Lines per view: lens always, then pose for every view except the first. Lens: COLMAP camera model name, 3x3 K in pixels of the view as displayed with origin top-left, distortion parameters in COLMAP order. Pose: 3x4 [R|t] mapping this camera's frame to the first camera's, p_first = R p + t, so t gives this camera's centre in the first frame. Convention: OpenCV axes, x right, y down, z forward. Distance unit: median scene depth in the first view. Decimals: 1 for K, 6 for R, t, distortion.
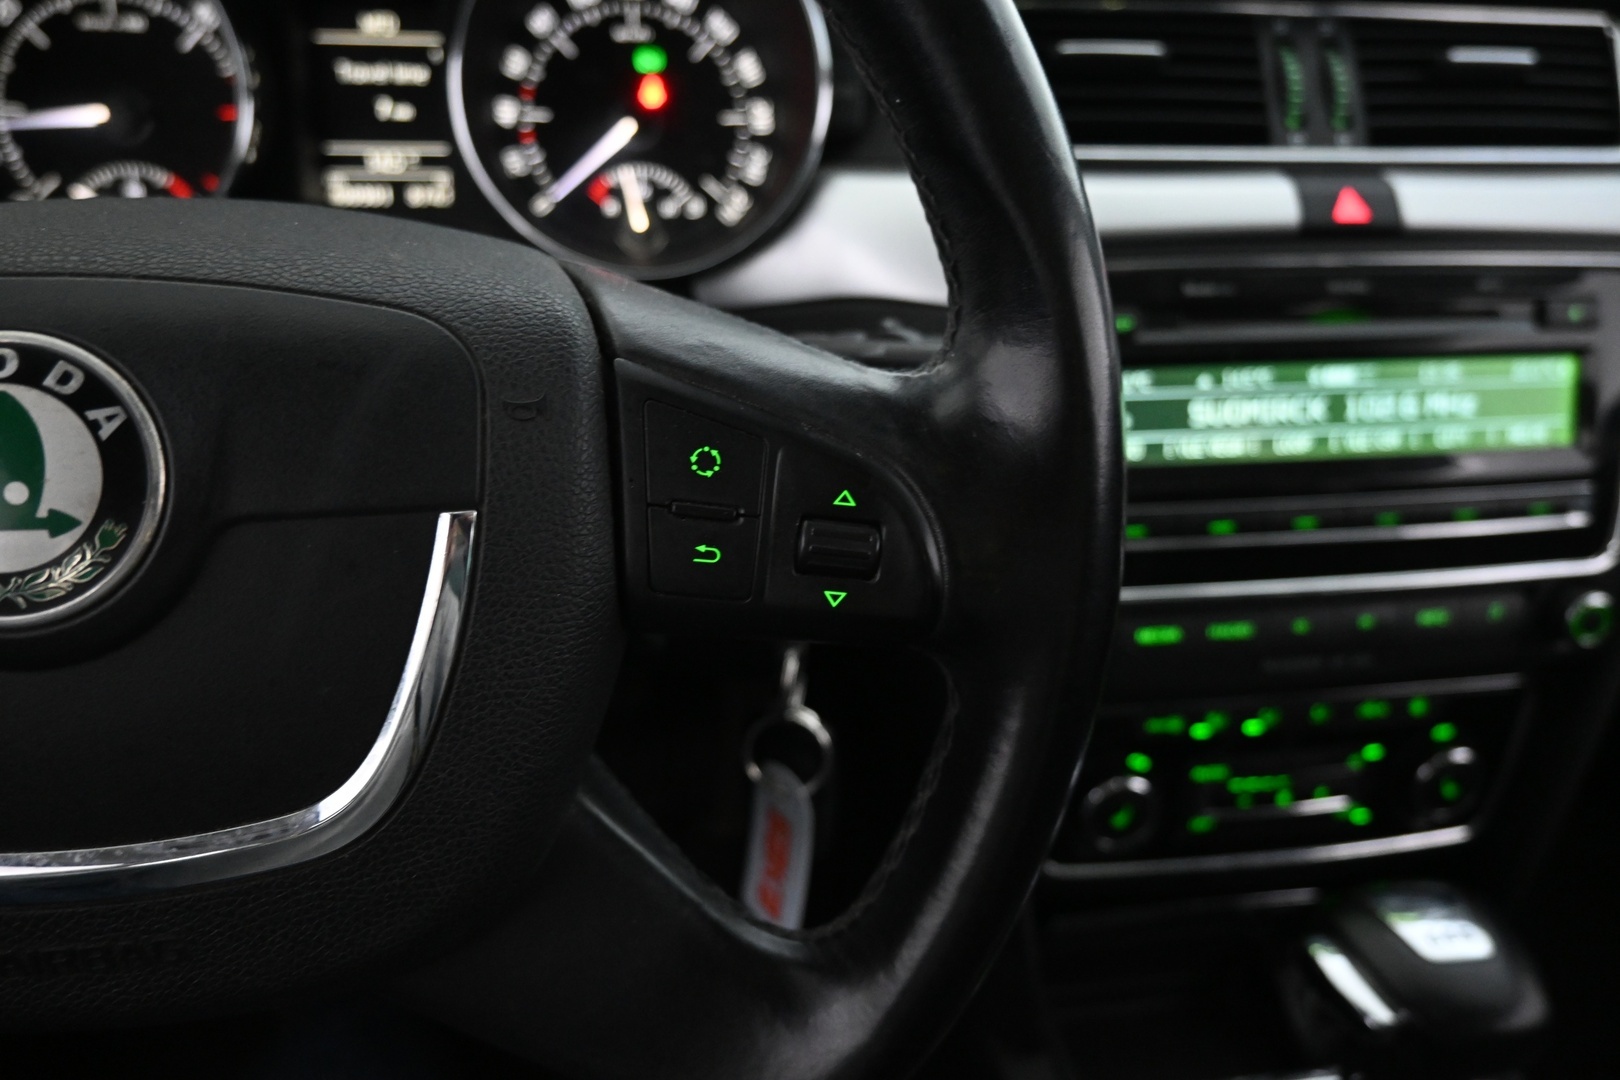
lens RADIAL K [[1104.5, 0, 812.5], [0, 1104.5, 546.7], [0, 0, 1]] dist [-0.003505, 0.001071]
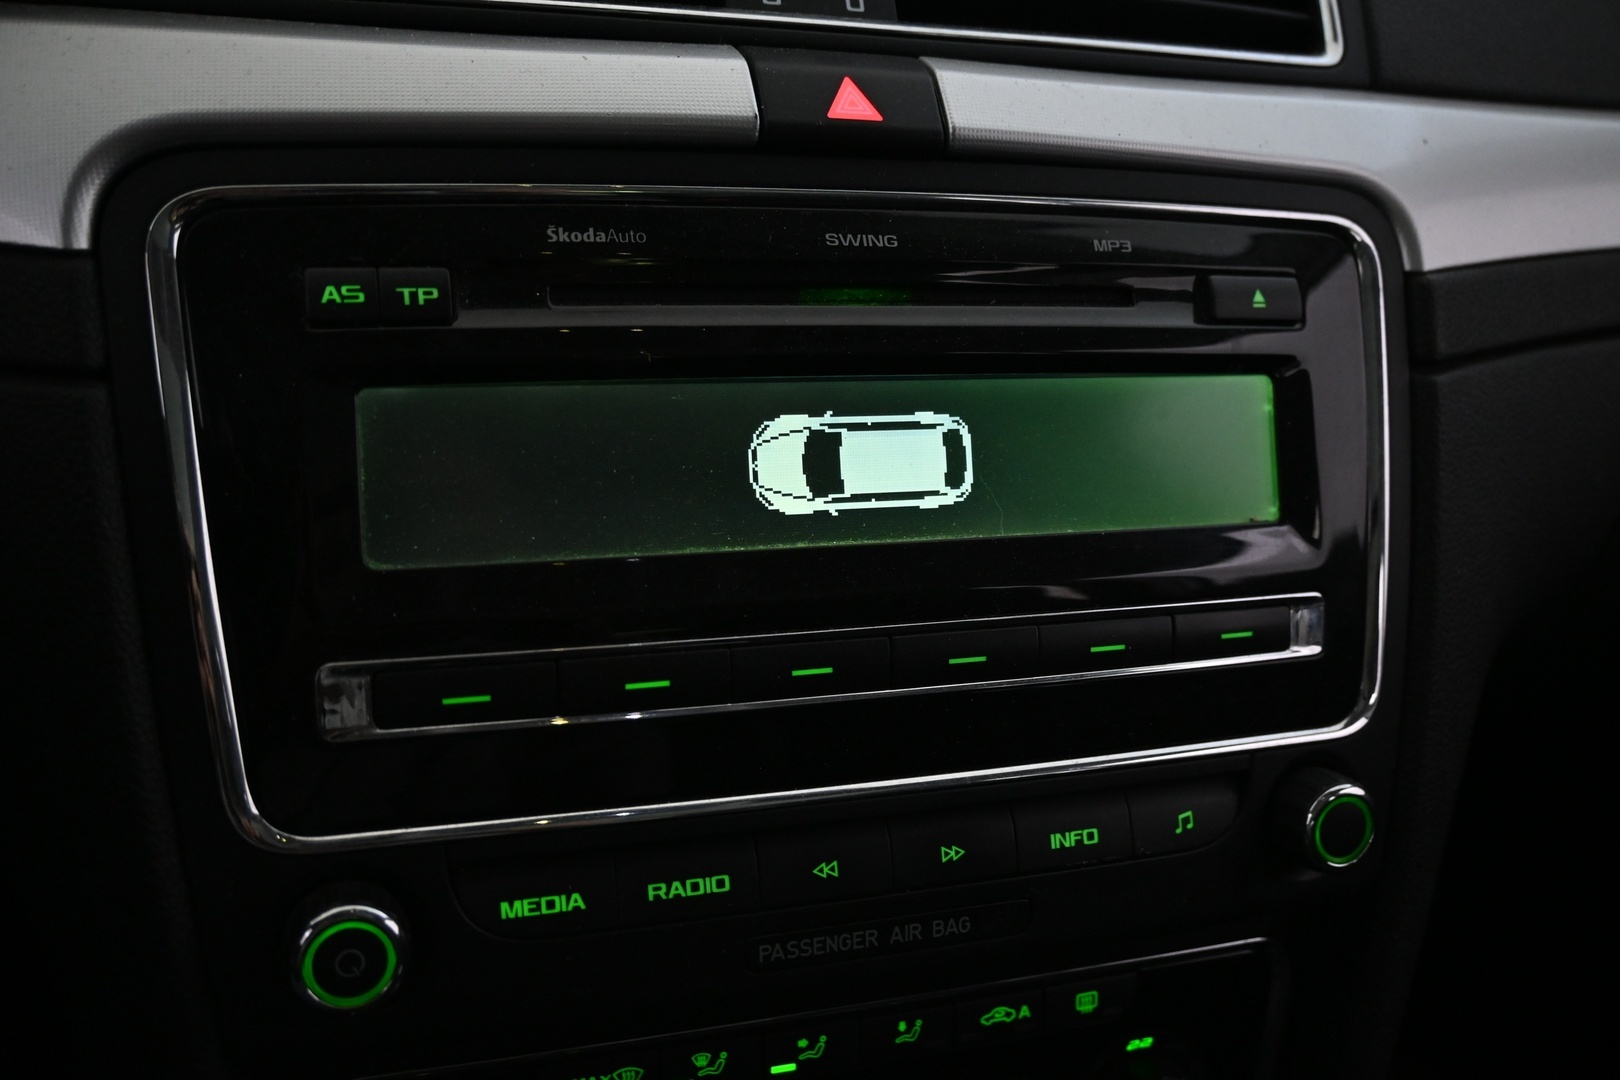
lens RADIAL K [[1489.7, 0, 808.4], [0, 1489.7, 537.9], [0, 0, 1]] dist [0.002546, 0.000000]
pose [[0.983562, -0.020220, 0.179434, 0.308299], [0.046985, 0.988139, -0.146196, 0.019172], [-0.174350, 0.152223, 0.972846, 0.286760]]
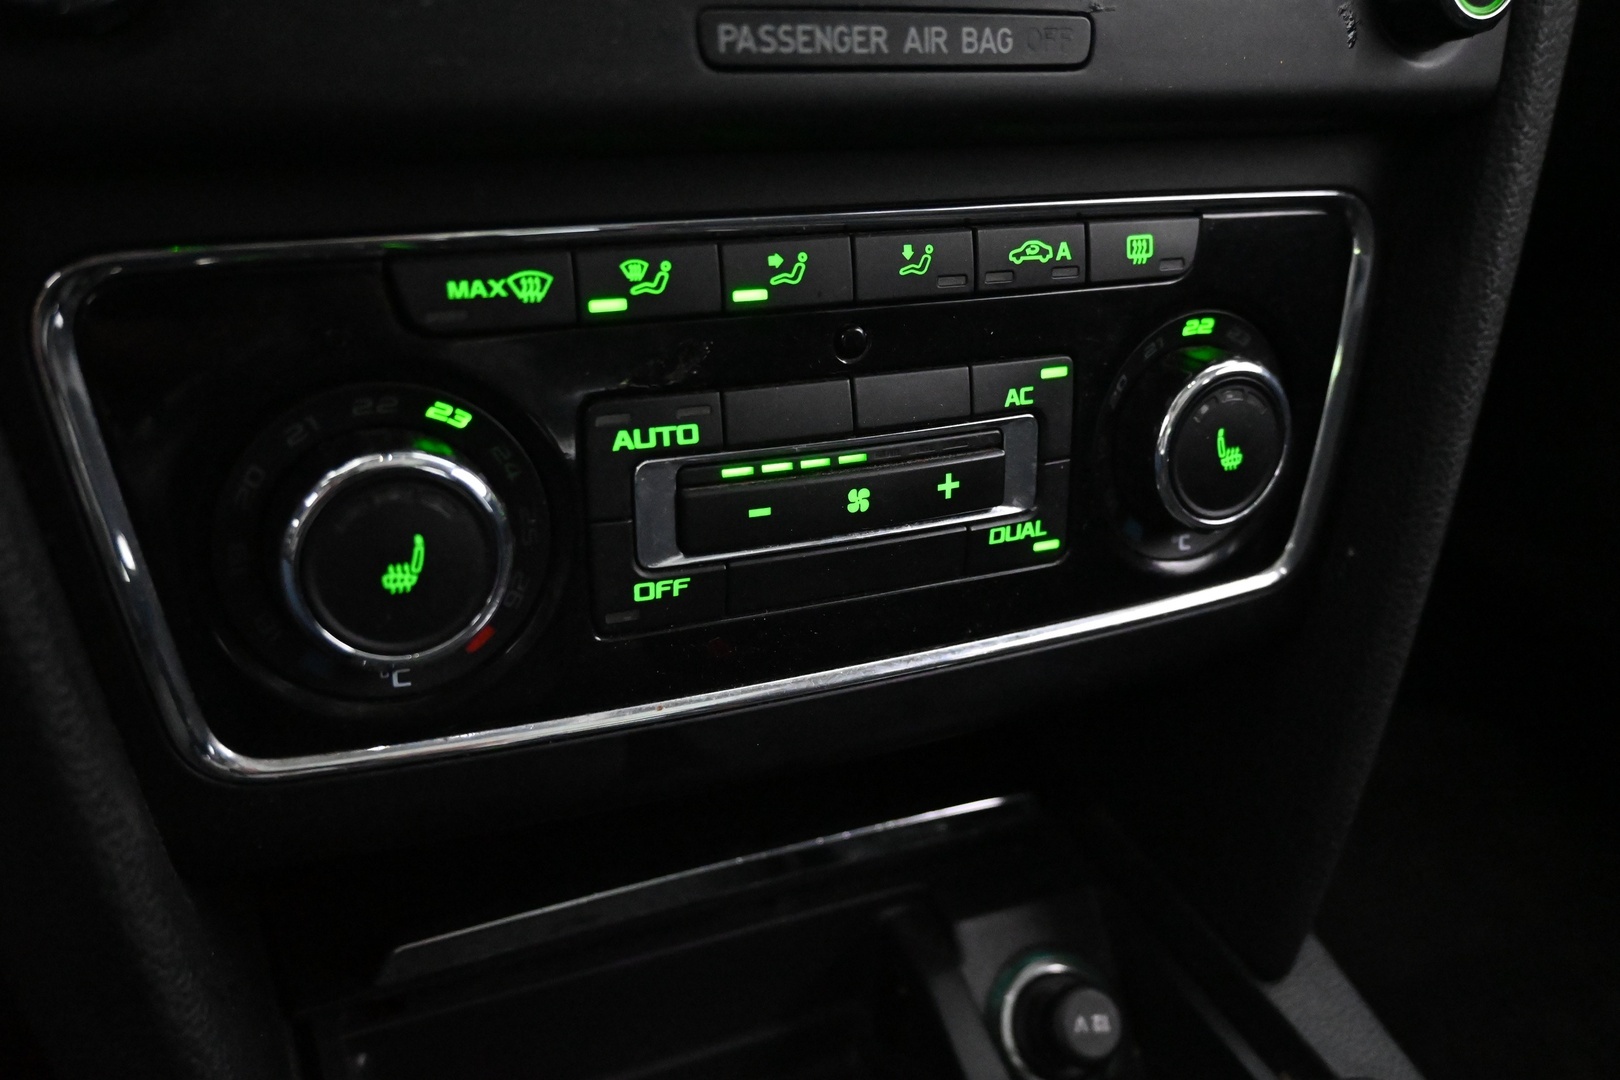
lens RADIAL K [[1451.6, 0, 805.2], [0, 1451.6, 534.8], [0, 0, 1]] dist [0.002299, 0.000846]
pose [[0.956424, -0.096767, 0.275480, 0.292982], [0.108961, 0.993615, -0.029273, 0.278137], [-0.270889, 0.058014, 0.960861, 0.565537]]
